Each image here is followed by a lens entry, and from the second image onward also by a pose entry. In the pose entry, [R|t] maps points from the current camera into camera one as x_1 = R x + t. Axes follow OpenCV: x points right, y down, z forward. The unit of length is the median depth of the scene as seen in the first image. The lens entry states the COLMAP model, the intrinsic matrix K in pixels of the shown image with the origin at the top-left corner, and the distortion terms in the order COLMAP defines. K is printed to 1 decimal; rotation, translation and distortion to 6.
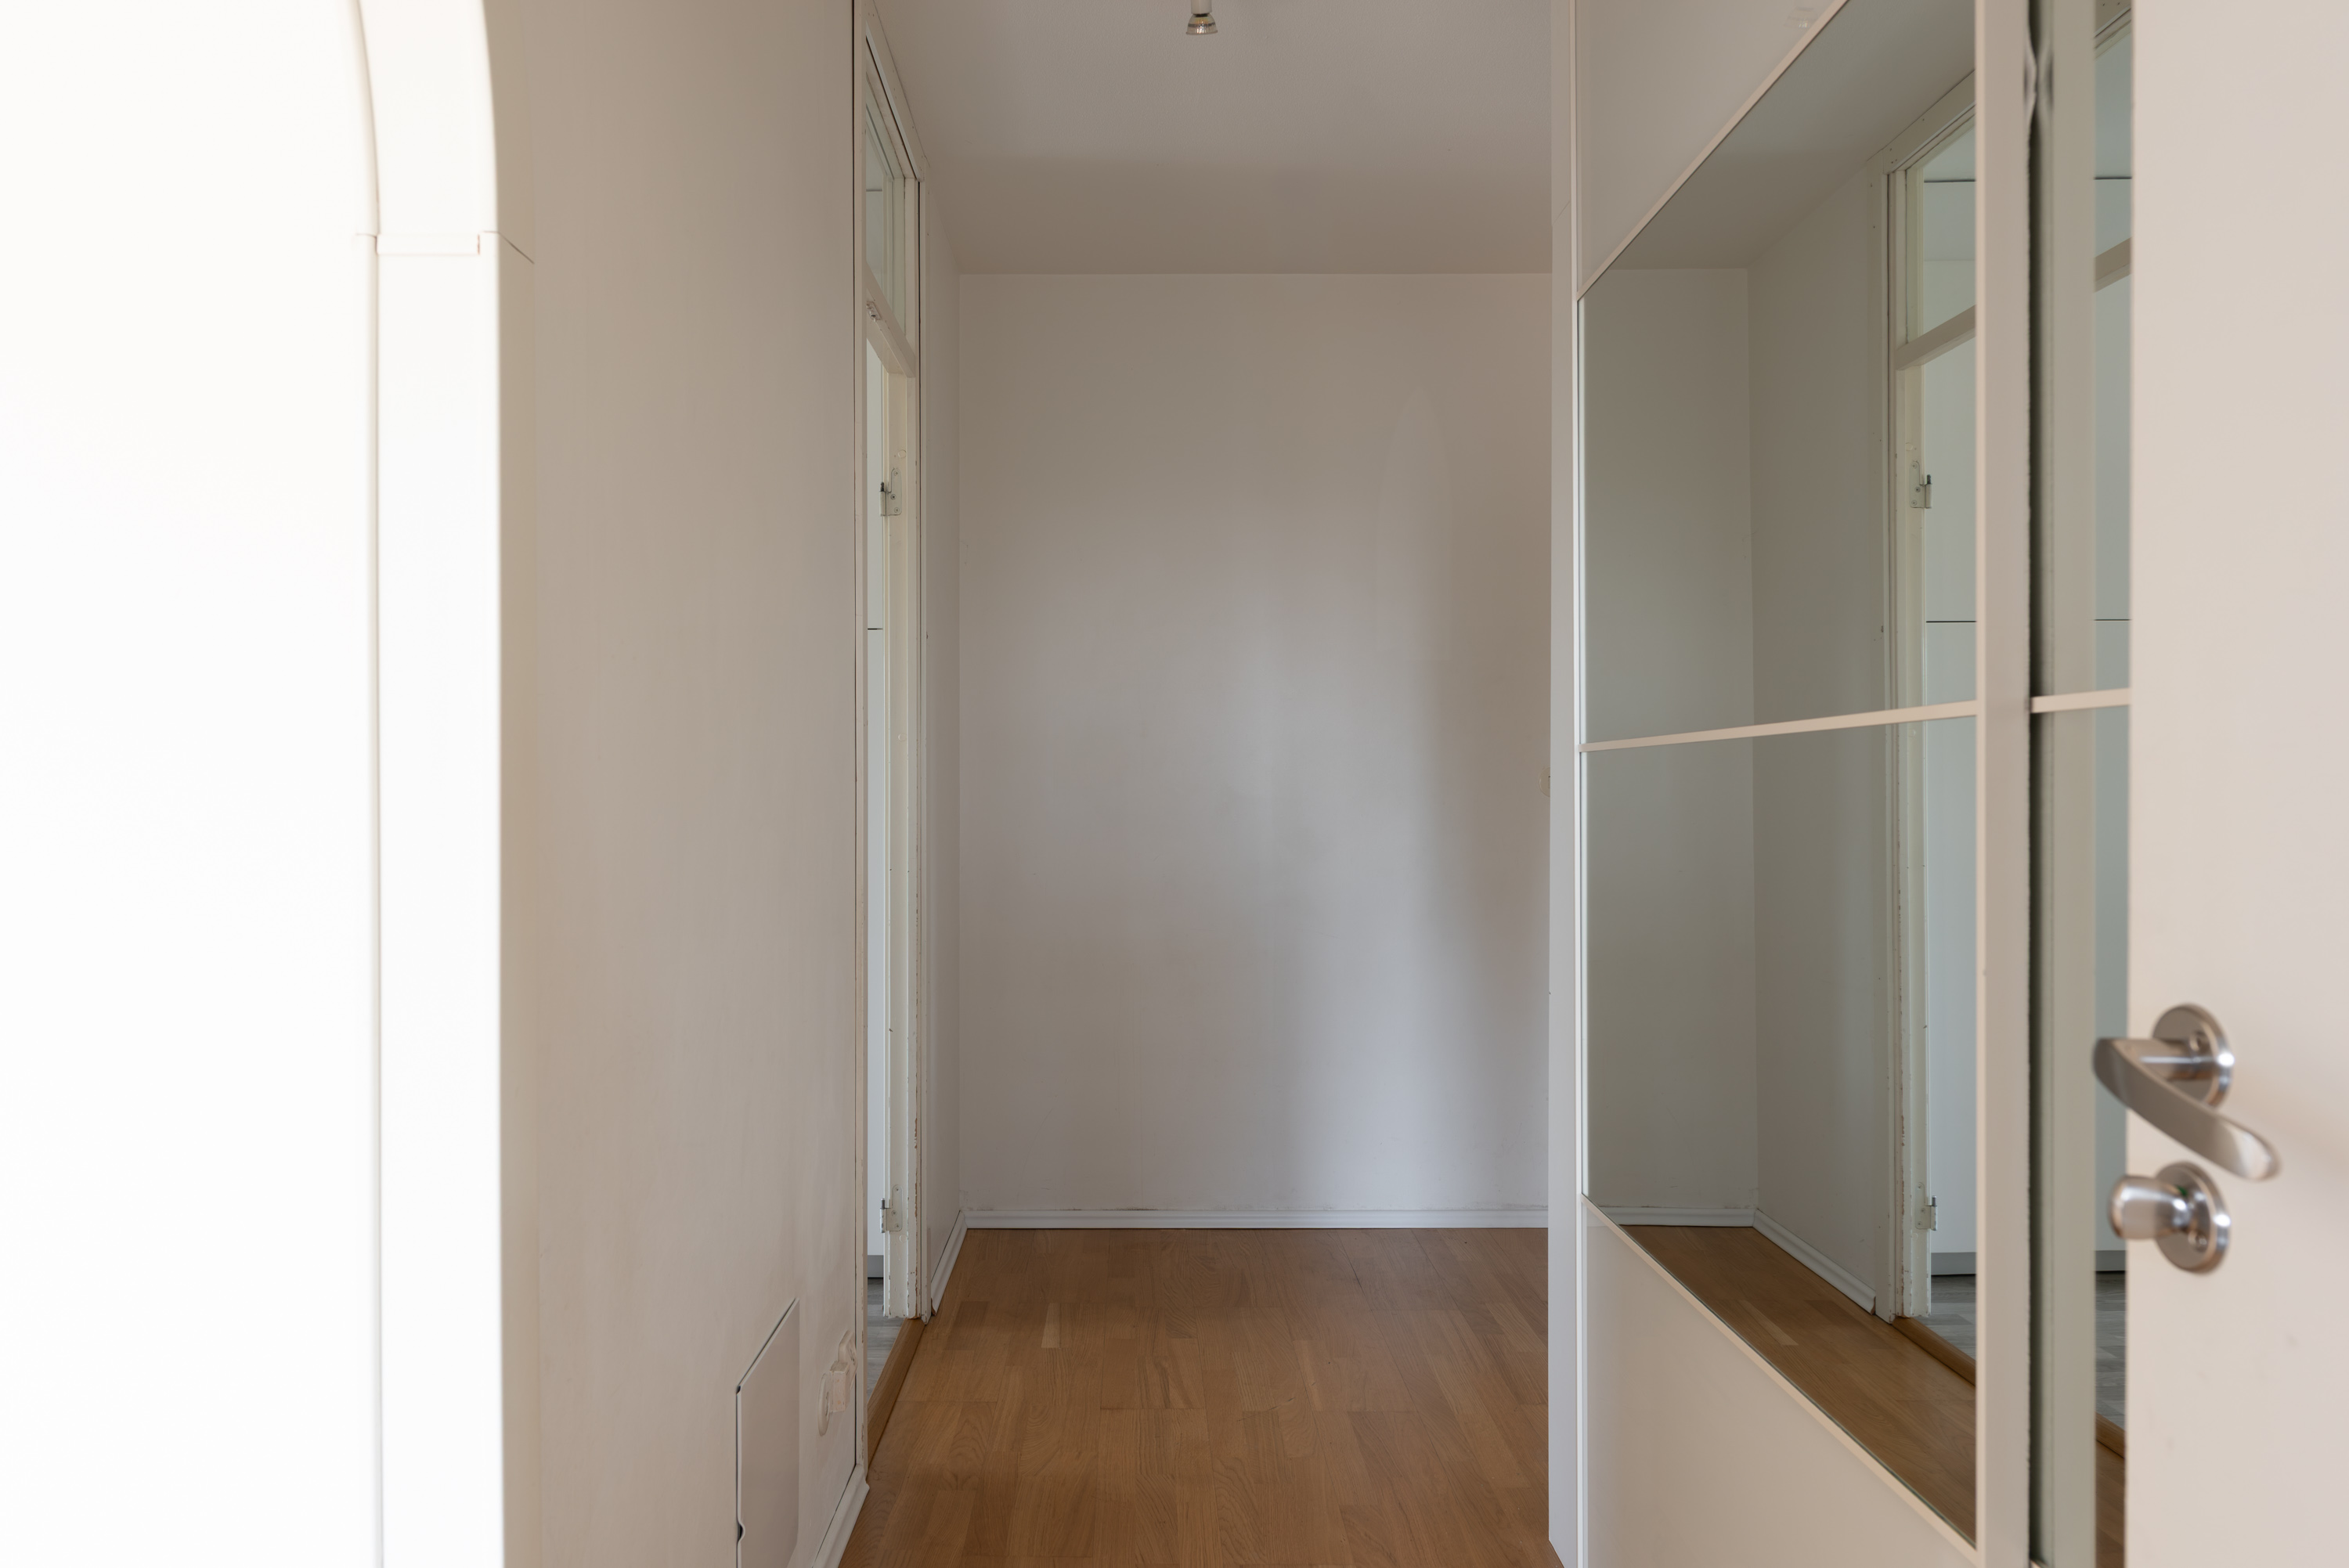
lens RADIAL K [[1721.0, 0, 1174.3], [0, 1721.0, 779.3], [0, 0, 1]] dist [-0.000093, -0.000017]
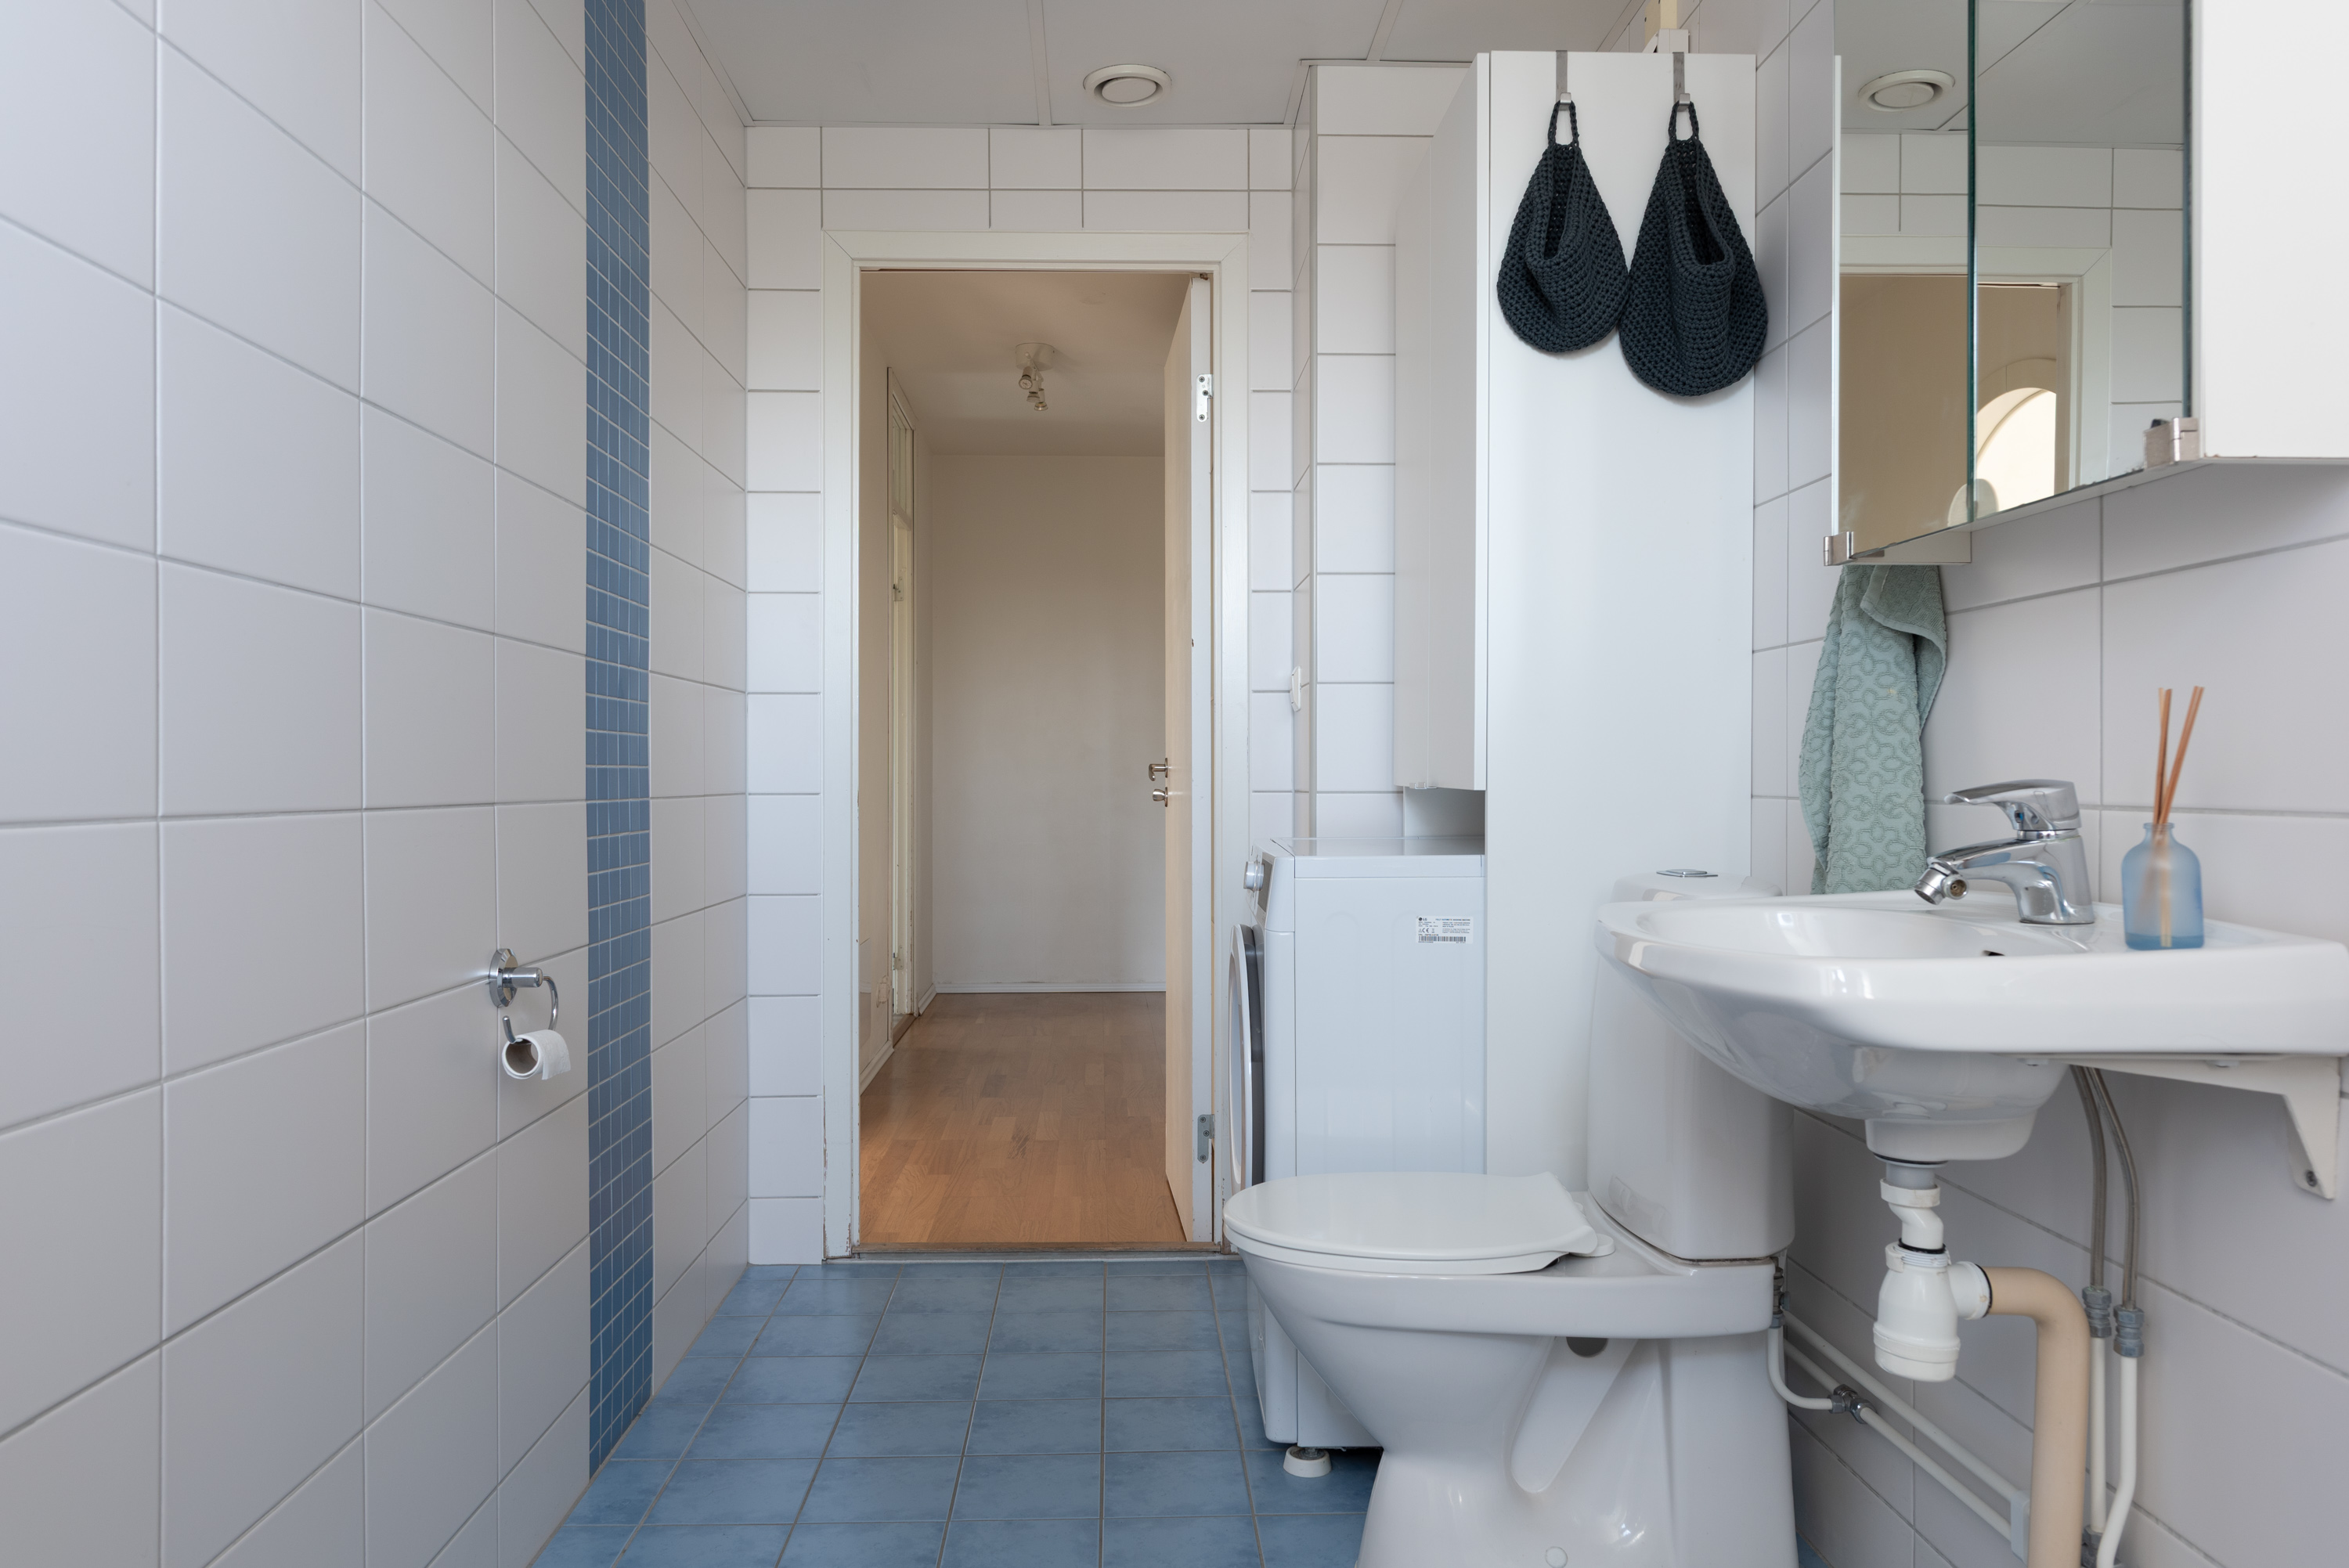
lens RADIAL K [[1721.0, 0, 1173.6], [0, 1721.0, 787.0], [0, 0, 1]] dist [-0.000093, -0.000017]
pose [[0.999749, 0.001156, 0.022364, 0.103272], [-0.001095, 0.999996, -0.002751, 0.061447], [-0.022367, 0.002726, 0.999746, -0.955166]]
